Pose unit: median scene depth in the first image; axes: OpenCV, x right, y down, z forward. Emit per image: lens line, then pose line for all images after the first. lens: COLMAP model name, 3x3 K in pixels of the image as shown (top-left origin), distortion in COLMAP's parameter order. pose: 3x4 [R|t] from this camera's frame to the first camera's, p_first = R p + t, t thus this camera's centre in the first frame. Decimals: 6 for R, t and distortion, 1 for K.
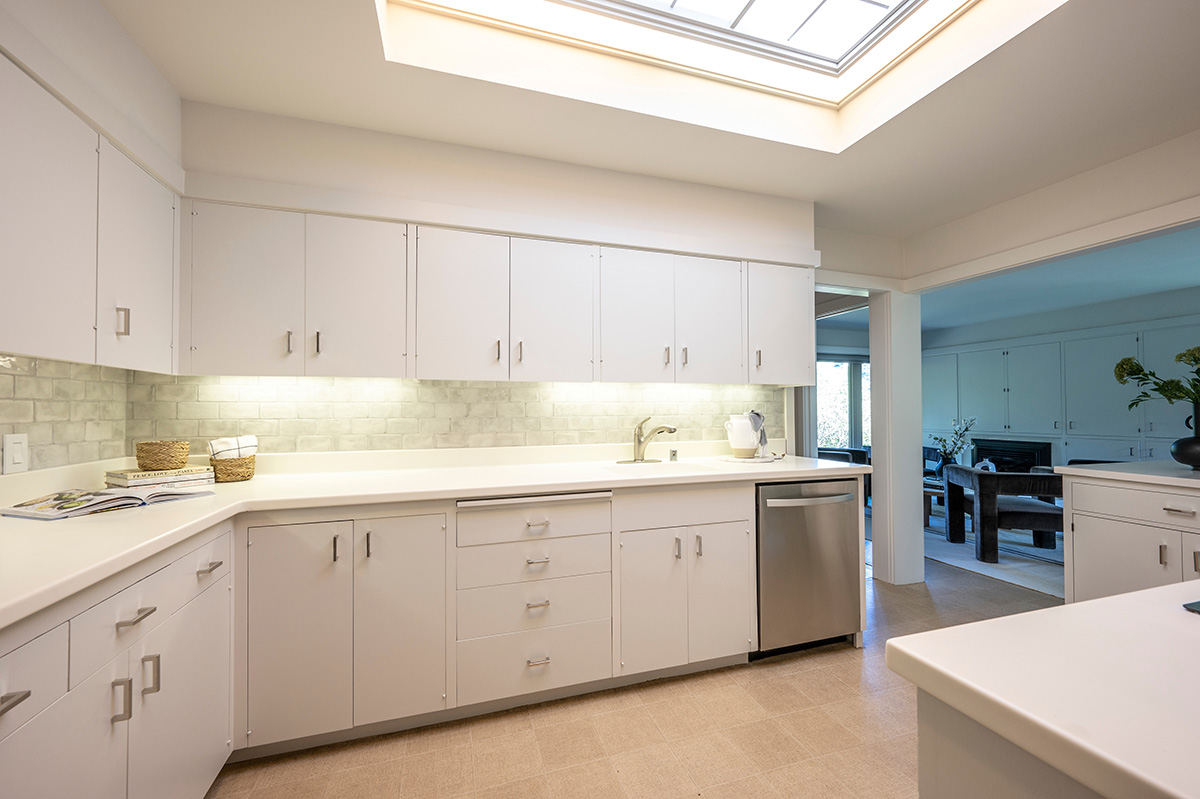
lens RADIAL K [[472.4, 0, 600.9], [0, 472.4, 402.9], [0, 0, 1]] dist [-0.008284, 0.000757]
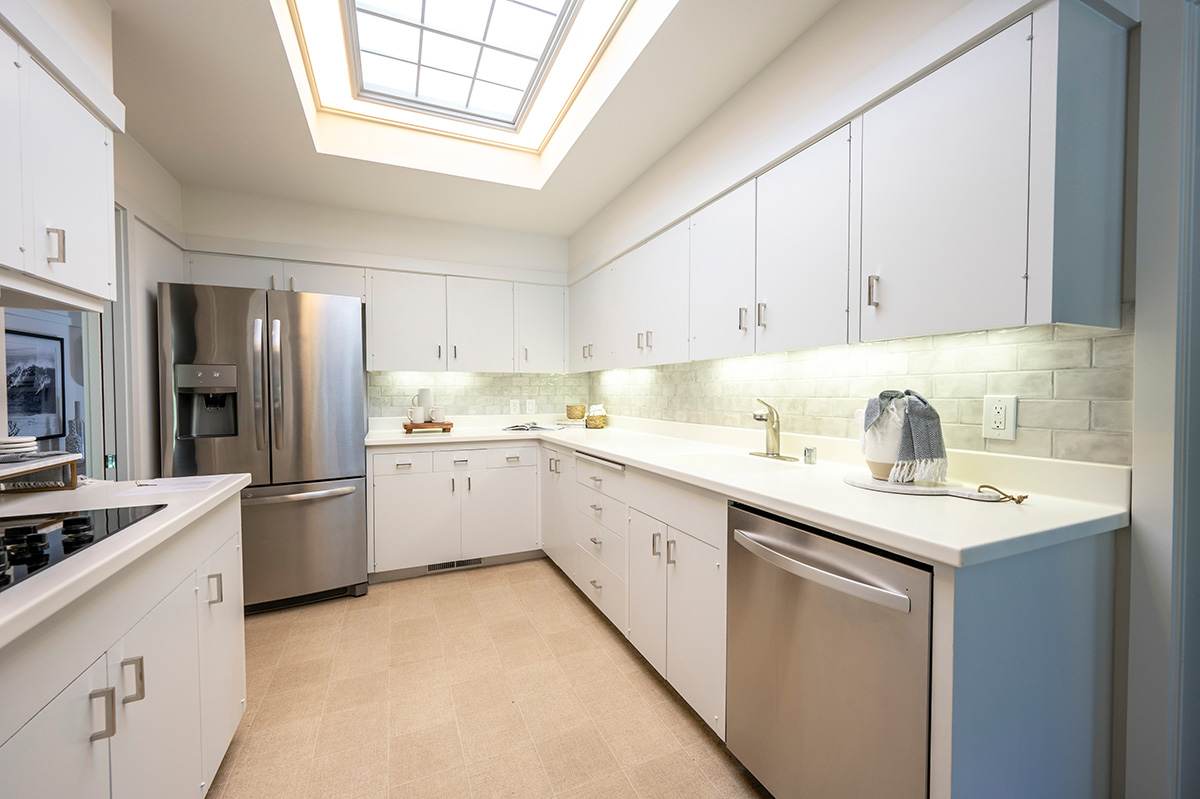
lens RADIAL K [[472.4, 0, 588.8], [0, 472.4, 402.4], [0, 0, 1]] dist [-0.008284, 0.000757]
pose [[0.086738, 0.025687, -0.995900, 0.874355], [0.016637, 0.999491, 0.027229, 0.010026], [0.996092, -0.018931, 0.086266, 0.671982]]
